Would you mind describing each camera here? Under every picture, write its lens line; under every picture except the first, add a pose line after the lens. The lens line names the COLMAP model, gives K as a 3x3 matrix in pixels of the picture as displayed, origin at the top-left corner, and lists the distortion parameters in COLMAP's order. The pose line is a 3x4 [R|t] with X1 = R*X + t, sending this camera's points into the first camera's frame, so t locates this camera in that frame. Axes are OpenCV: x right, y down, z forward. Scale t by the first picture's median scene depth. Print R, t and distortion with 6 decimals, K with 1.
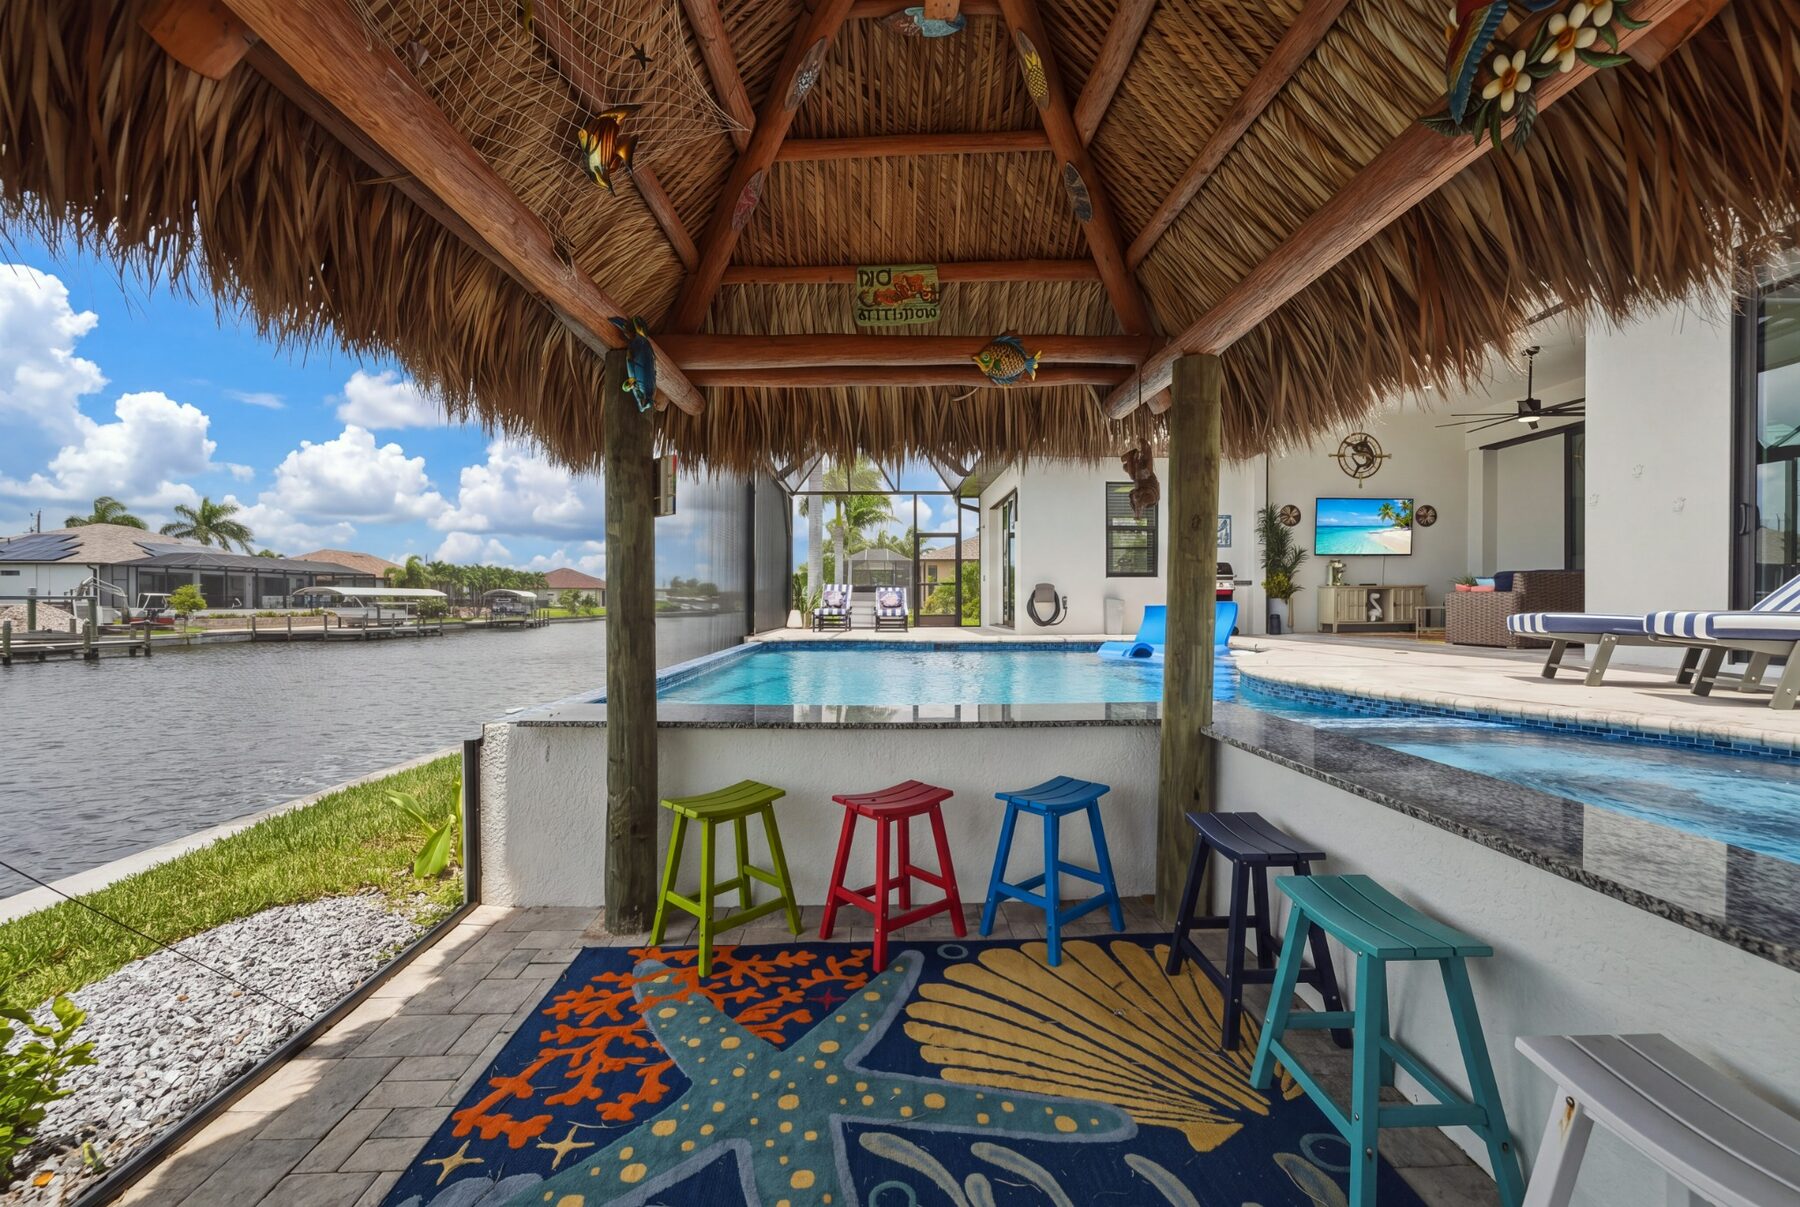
lens RADIAL K [[730.0, 0, 897.2], [0, 730.0, 609.4], [0, 0, 1]] dist [-0.000335, 0.001571]
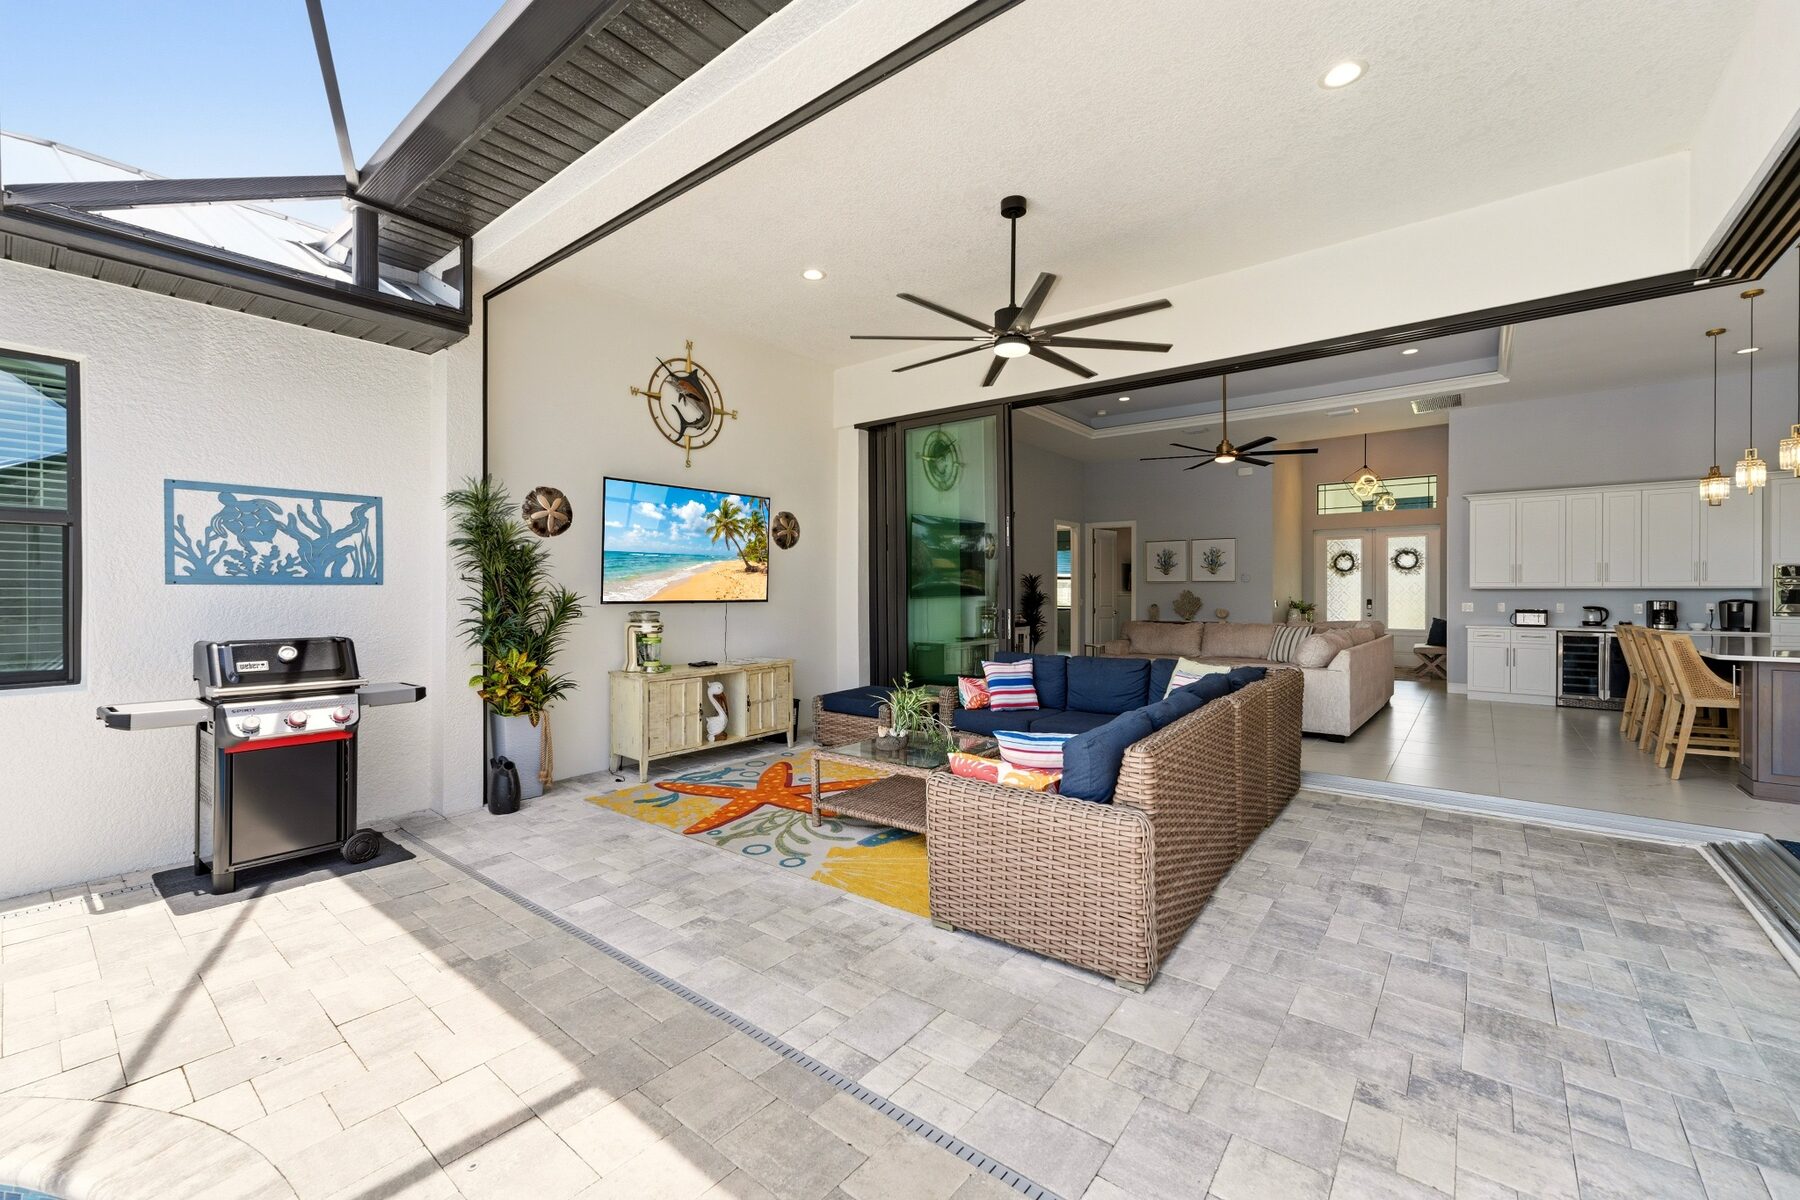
lens RADIAL K [[730.0, 0, 895.9], [0, 730.0, 590.8], [0, 0, 1]] dist [-0.000335, 0.001571]
pose [[0.645449, -0.000240, 0.763804, 0.347641], [0.000396, 1.000000, -0.000020, -0.082788], [-0.763804, 0.000315, 0.645449, 0.574223]]
